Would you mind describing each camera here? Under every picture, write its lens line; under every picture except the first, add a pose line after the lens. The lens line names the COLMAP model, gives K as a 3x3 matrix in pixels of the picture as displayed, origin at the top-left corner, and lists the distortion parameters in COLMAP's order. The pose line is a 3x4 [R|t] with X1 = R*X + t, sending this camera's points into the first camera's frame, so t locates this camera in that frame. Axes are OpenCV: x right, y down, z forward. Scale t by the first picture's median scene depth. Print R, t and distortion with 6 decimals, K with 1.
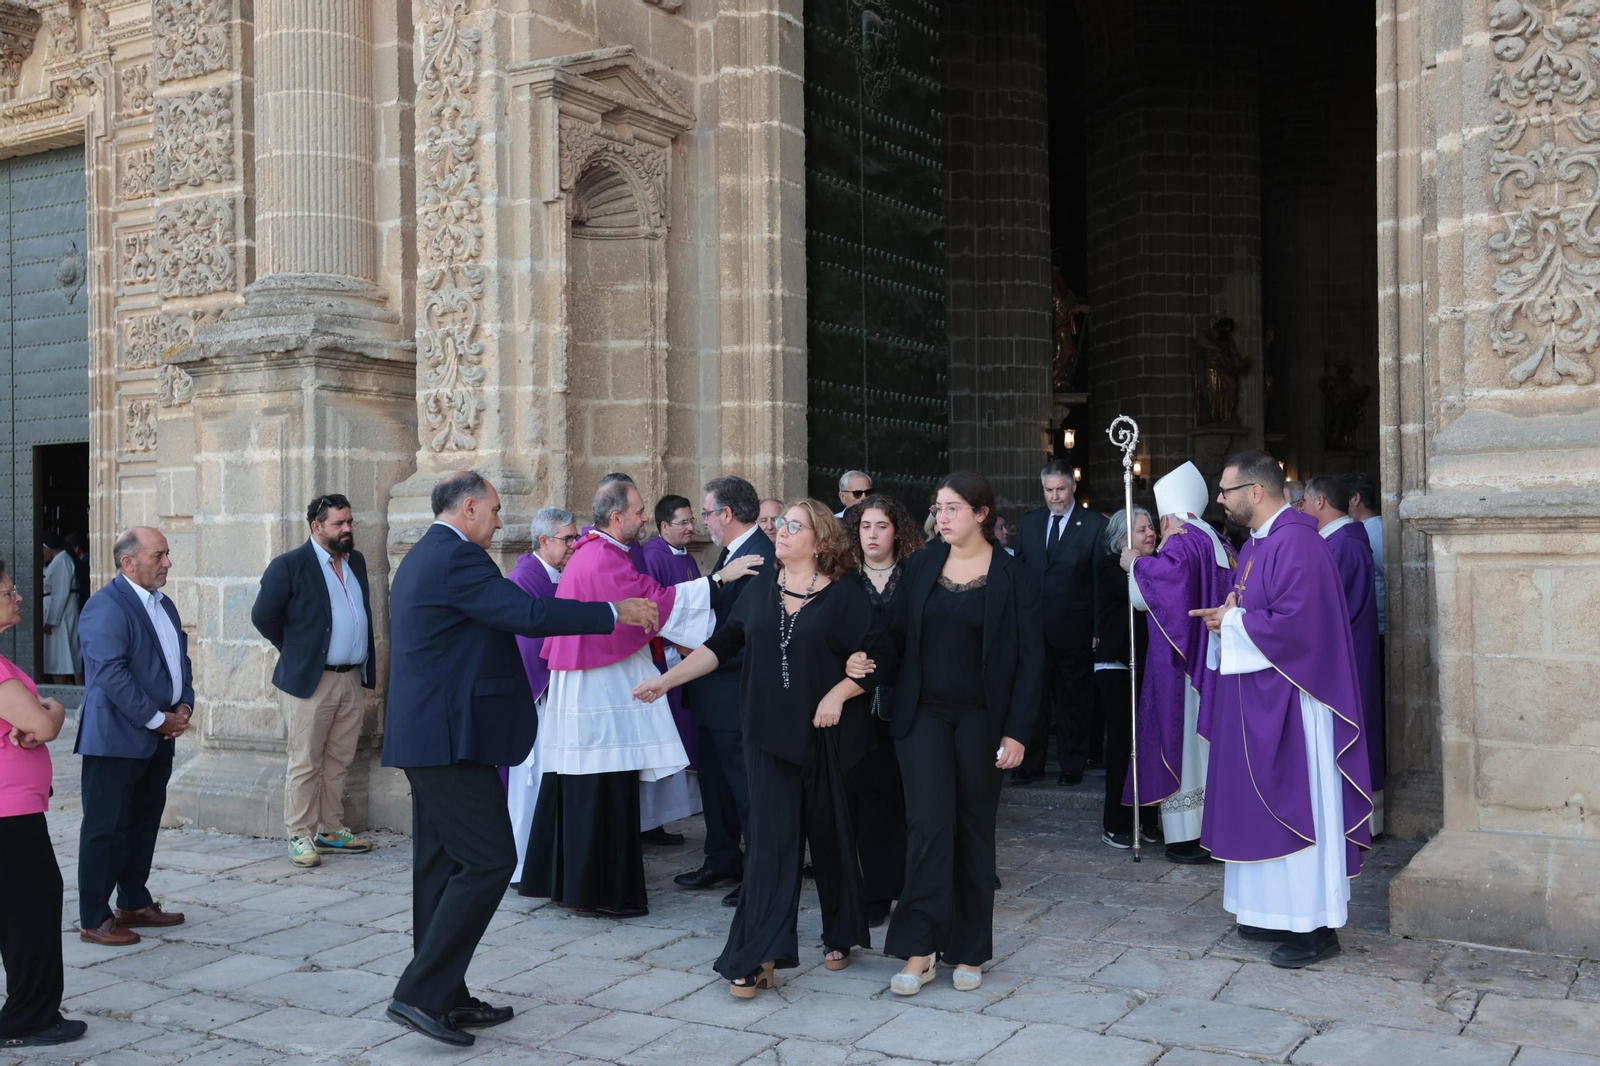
lens RADIAL K [[1697.2, 0, 790.8], [0, 1697.2, 515.8], [0, 0, 1]] dist [-0.000495, 0.145854]
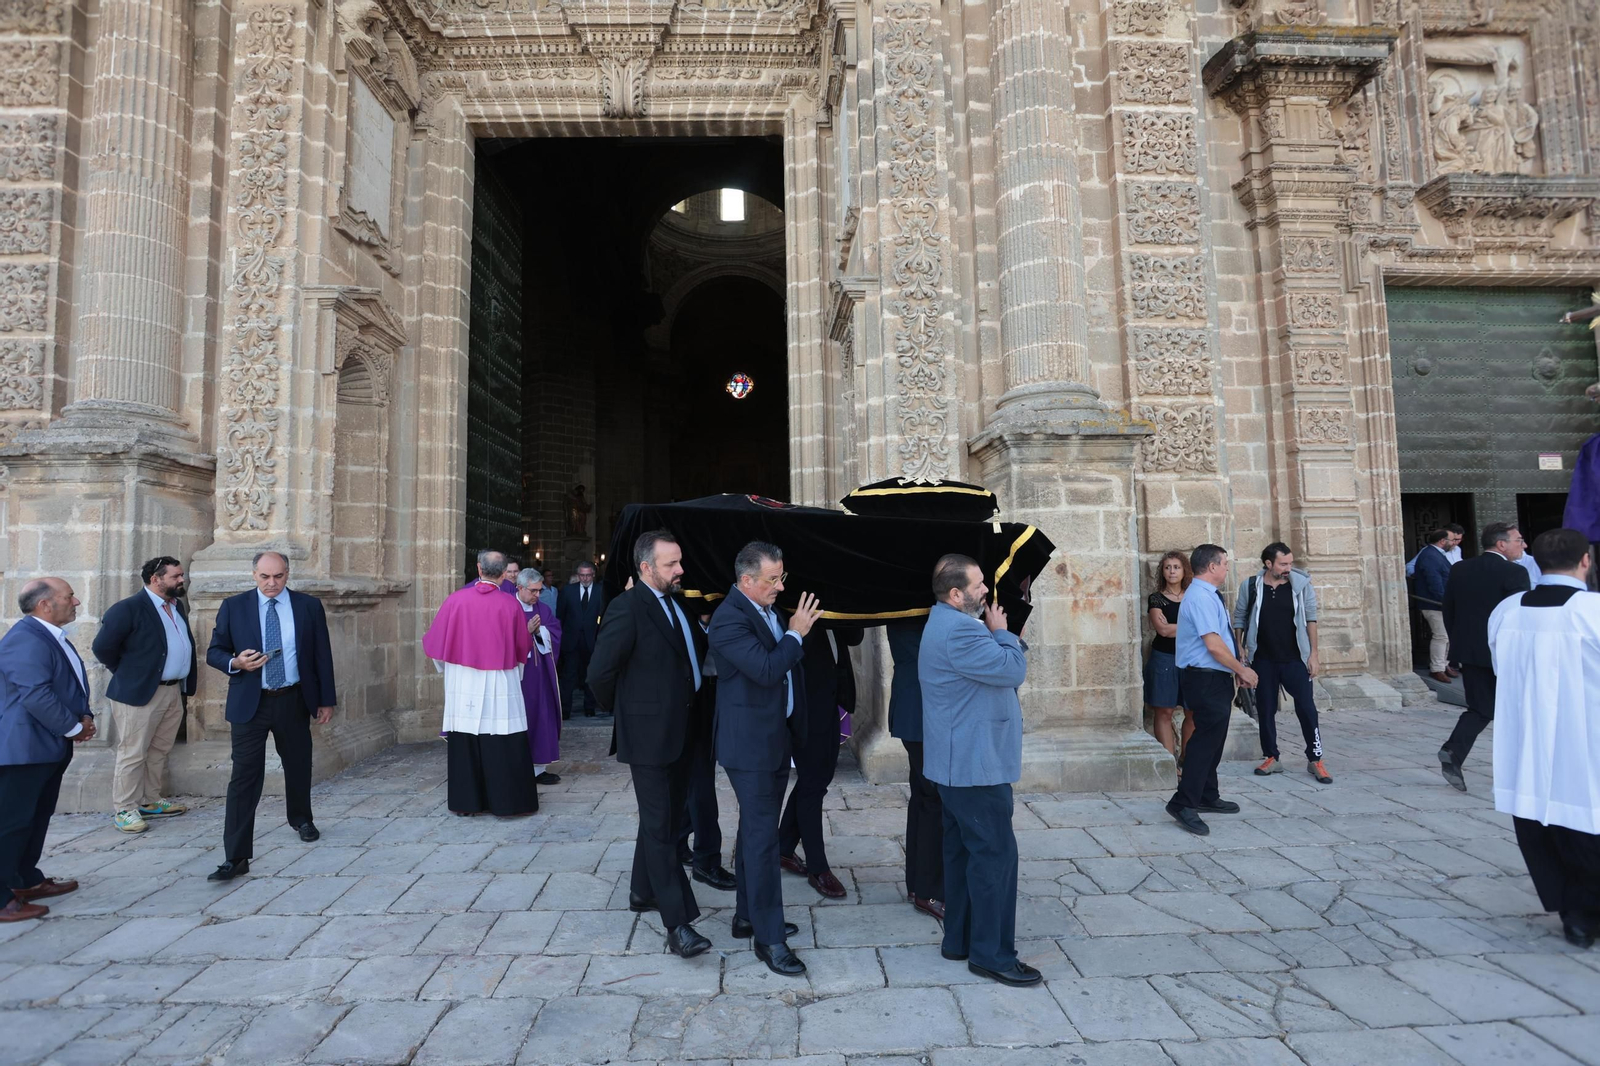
lens RADIAL K [[778.3, 0, 775.0], [0, 778.3, 530.0], [0, 0, 1]] dist [-0.061511, 0.024286]
pose [[0.838583, 0.038381, 0.543421, -0.170503], [-0.002982, 0.997824, -0.065873, 0.004146], [-0.544766, 0.053619, 0.836872, 0.189828]]
